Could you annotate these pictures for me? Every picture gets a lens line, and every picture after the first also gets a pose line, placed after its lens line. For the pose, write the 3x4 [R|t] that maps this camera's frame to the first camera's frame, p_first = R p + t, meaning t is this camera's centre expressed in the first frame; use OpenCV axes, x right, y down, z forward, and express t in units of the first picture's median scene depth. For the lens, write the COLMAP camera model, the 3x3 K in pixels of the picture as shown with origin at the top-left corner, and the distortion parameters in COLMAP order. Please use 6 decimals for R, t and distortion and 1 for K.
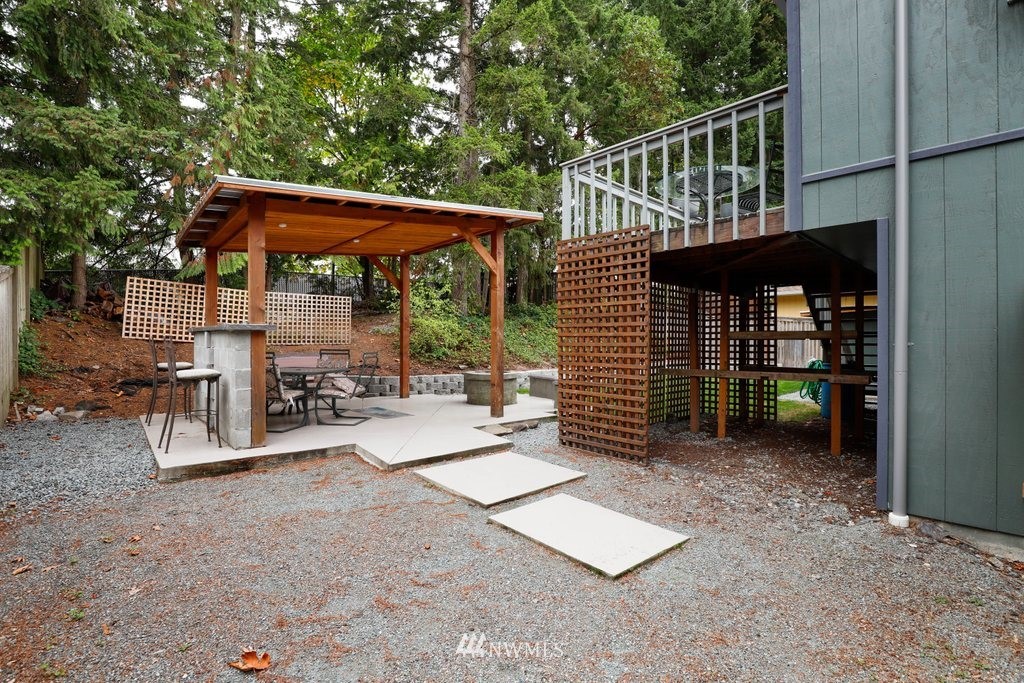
lens RADIAL K [[467.8, 0, 514.5], [0, 467.8, 329.7], [0, 0, 1]] dist [-0.008801, 0.000050]
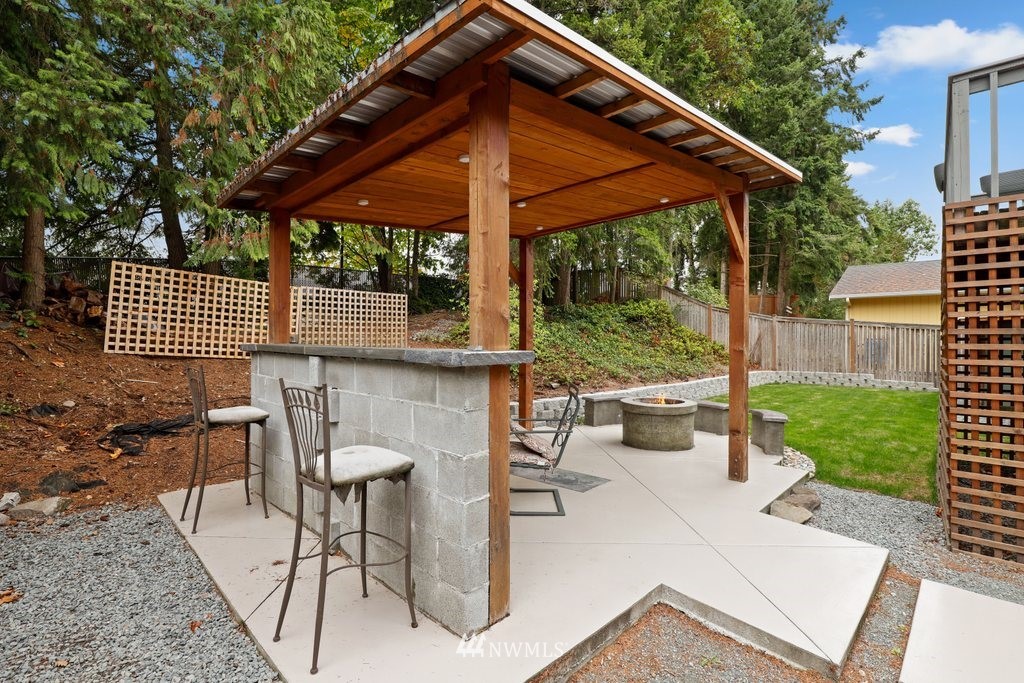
lens RADIAL K [[467.4, 0, 519.8], [0, 467.4, 328.2], [0, 0, 1]] dist [-0.008473, 0.000600]
pose [[0.997199, 0.003010, 0.074735, -0.285730], [-0.002732, 0.999989, -0.003813, -0.016028], [-0.074746, 0.003598, 0.997196, 0.277450]]
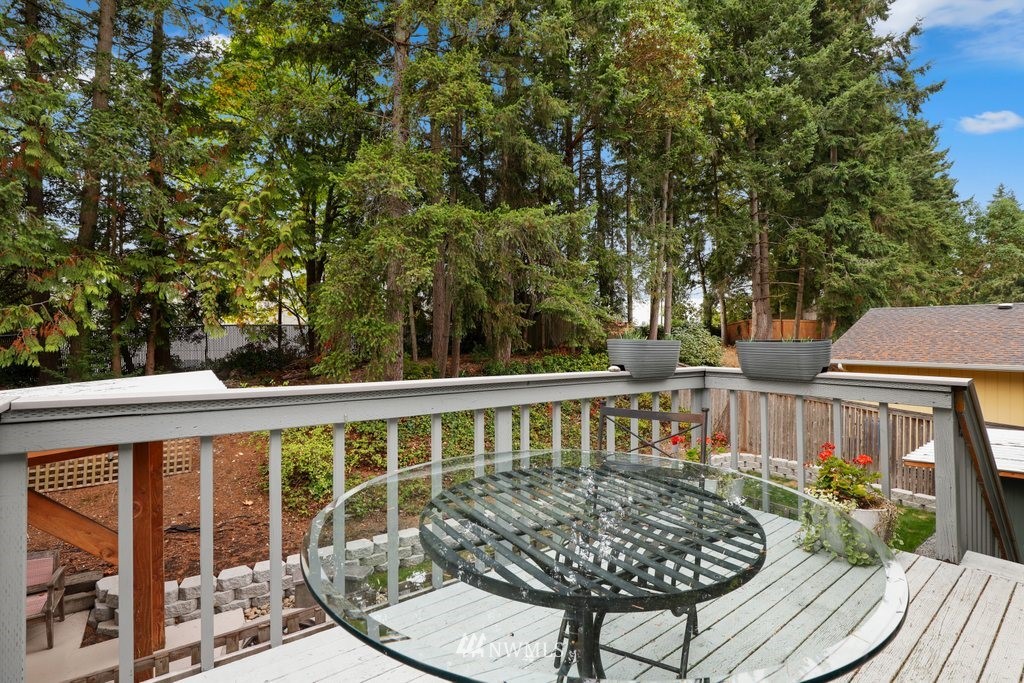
lens RADIAL K [[467.4, 0, 519.8], [0, 467.4, 328.2], [0, 0, 1]] dist [-0.008473, 0.000600]
pose [[0.995853, -0.001320, -0.090968, 0.242691], [0.001209, 0.999998, -0.001277, -0.232943], [0.090970, 0.001161, 0.995853, 0.483674]]
